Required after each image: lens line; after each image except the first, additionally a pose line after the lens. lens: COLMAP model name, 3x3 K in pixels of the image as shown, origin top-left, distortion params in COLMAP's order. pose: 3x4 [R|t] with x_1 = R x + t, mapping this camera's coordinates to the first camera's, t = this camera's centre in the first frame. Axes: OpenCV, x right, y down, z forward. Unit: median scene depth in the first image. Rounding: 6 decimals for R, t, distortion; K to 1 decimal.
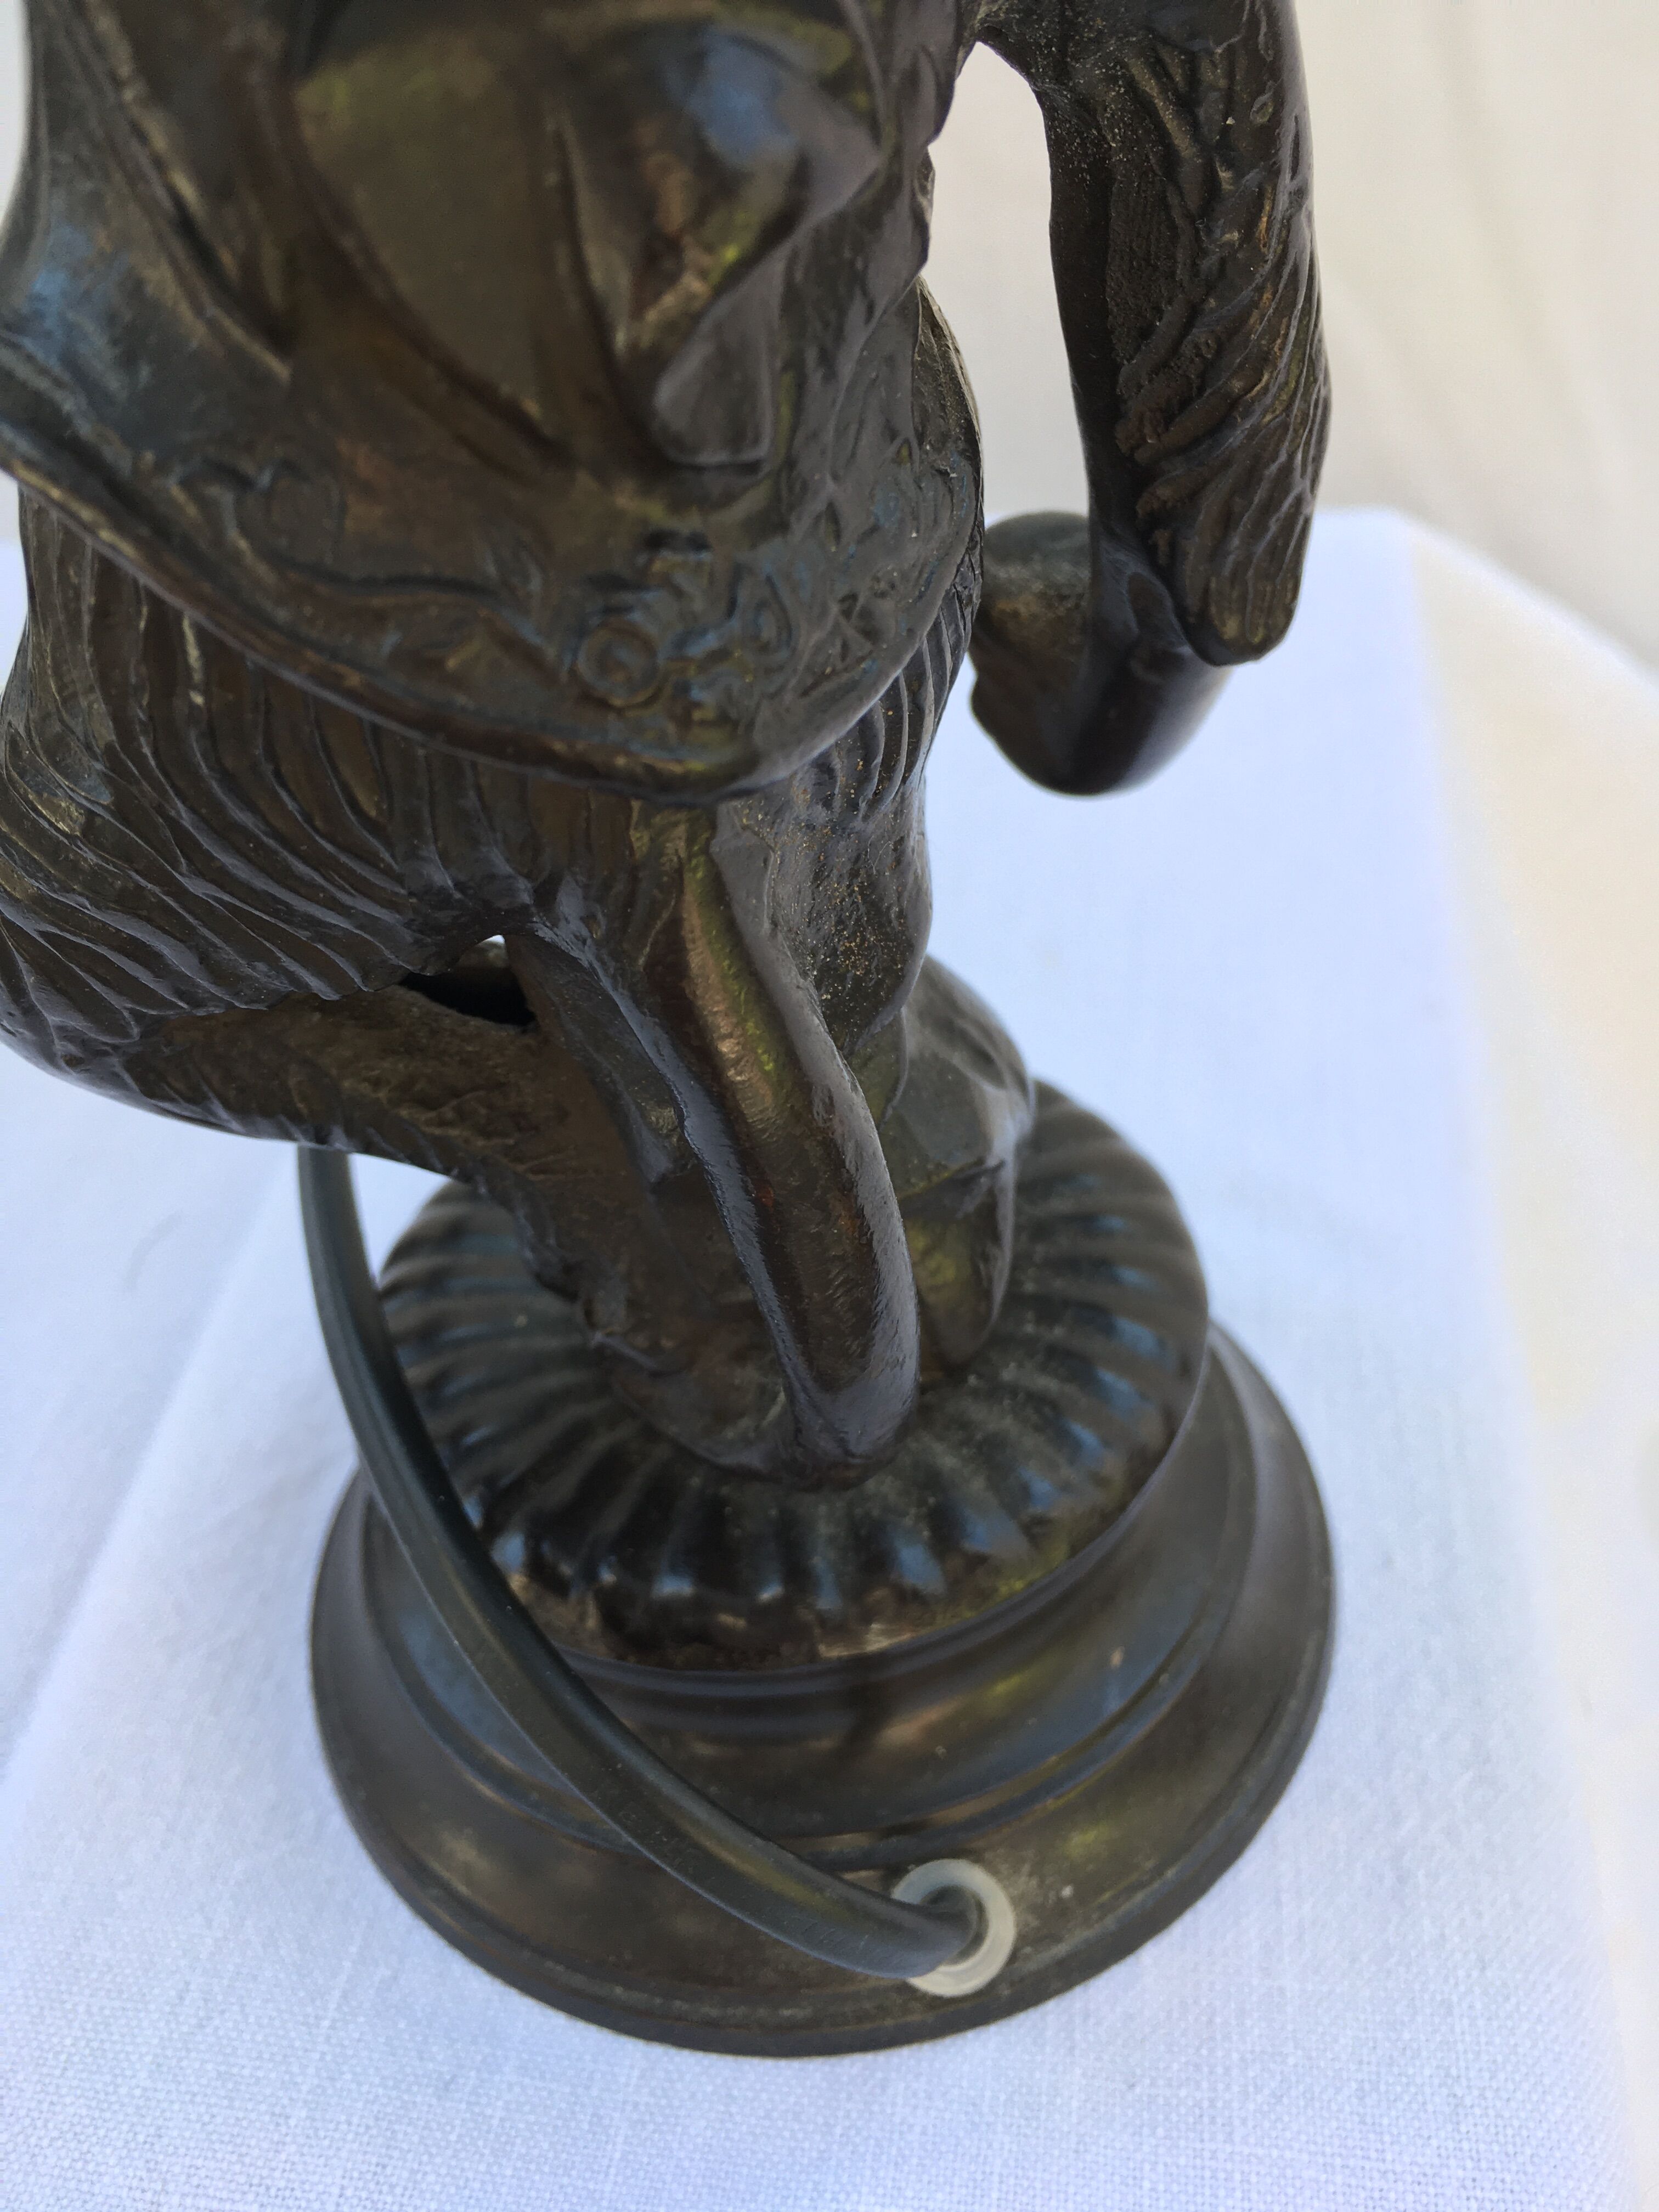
lens RADIAL K [[1988.7, 0, 849.7], [0, 1988.7, 1115.3], [0, 0, 1]] dist [0.002273, 0.001519]
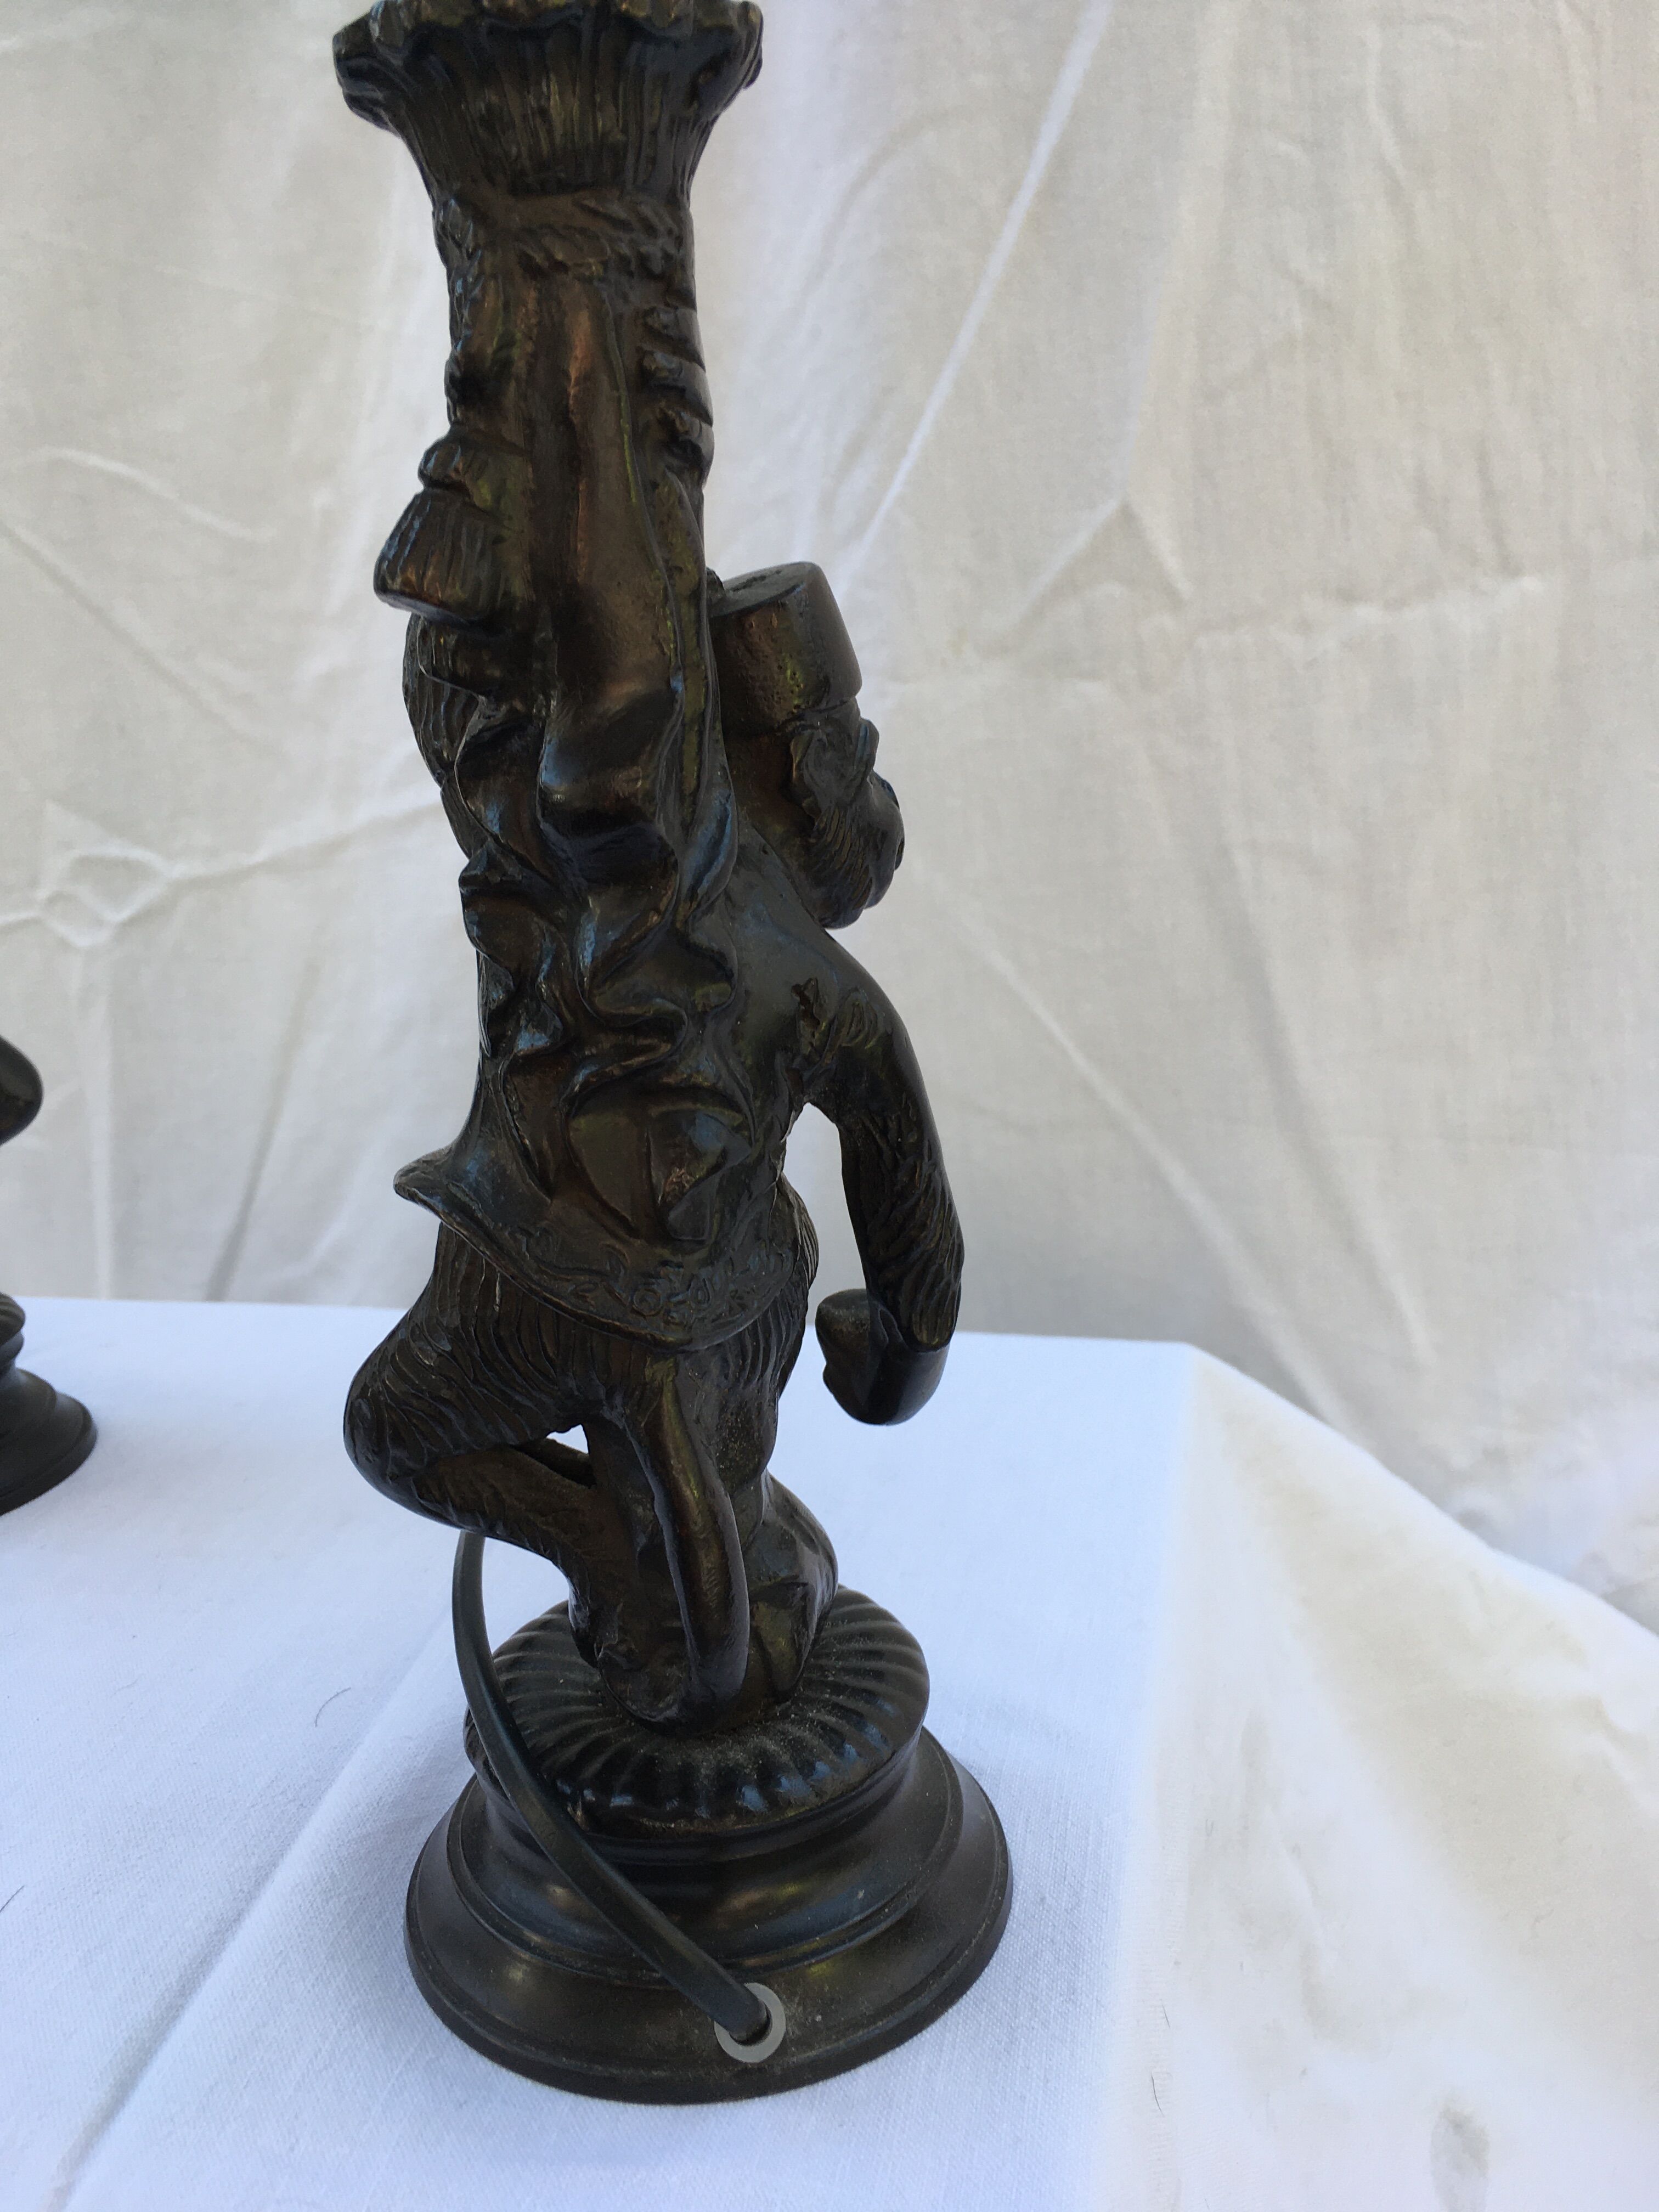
lens RADIAL K [[1796.1, 0, 829.5], [0, 1796.1, 1106.0], [0, 0, 1]] dist [0.013618, 0.005024]
pose [[0.996563, 0.068156, -0.047088, 0.182545], [-0.081629, 0.904779, -0.417986, 0.424278], [0.014116, 0.420393, 0.907232, -1.077891]]
